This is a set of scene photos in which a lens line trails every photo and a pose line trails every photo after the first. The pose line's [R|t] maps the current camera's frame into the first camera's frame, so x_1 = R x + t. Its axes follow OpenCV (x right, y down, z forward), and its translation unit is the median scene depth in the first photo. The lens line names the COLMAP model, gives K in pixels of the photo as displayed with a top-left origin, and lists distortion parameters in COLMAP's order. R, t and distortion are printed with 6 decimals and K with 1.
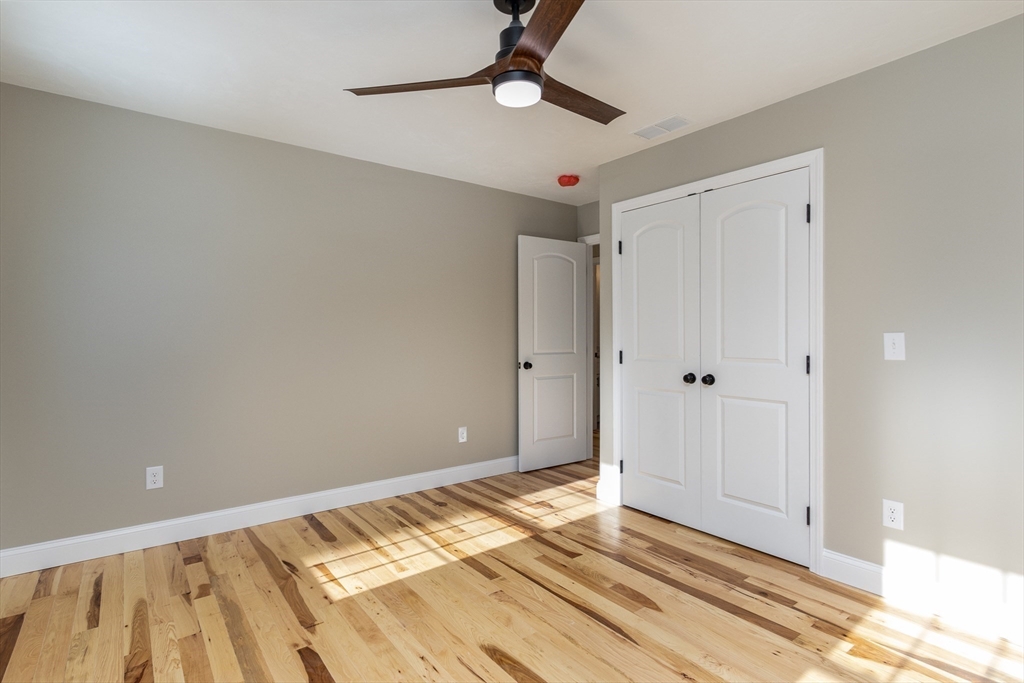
lens RADIAL K [[515.5, 0, 512.0], [0, 515.5, 341.5], [0, 0, 1]] dist [-0.001338, -0.000360]
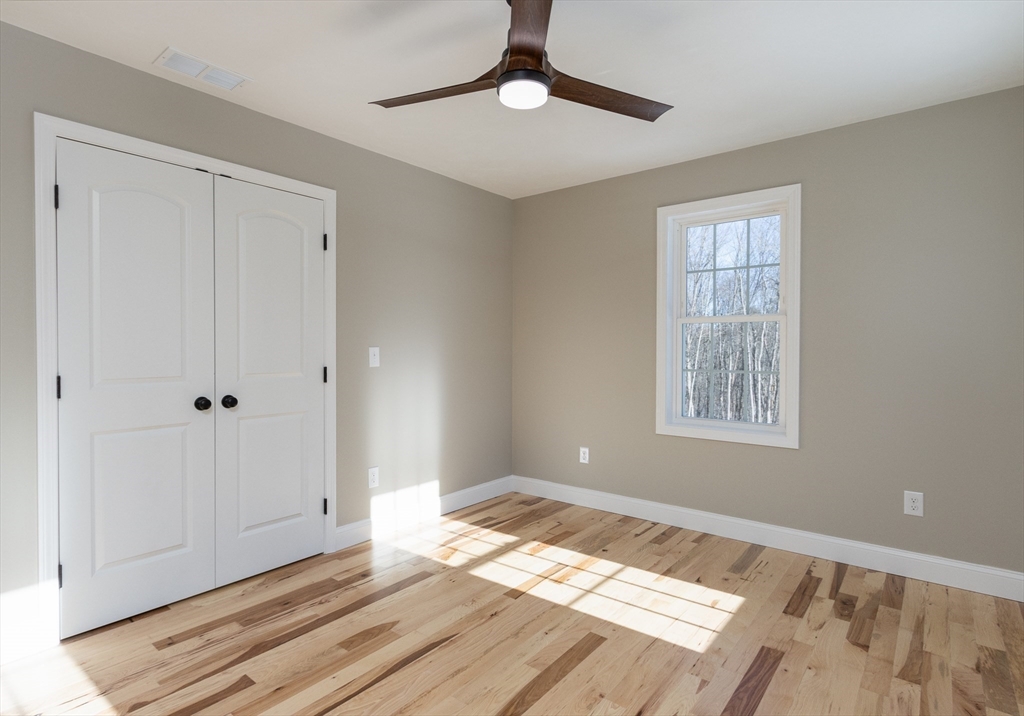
lens RADIAL K [[514.8, 0, 512.0], [0, 514.8, 358.0], [0, 0, 1]] dist [-0.003301, -0.001096]
pose [[-0.247916, -0.015650, 0.968655, -0.693153], [0.007325, 0.999811, 0.018029, -0.011802], [-0.968754, 0.011565, -0.247754, 0.962457]]
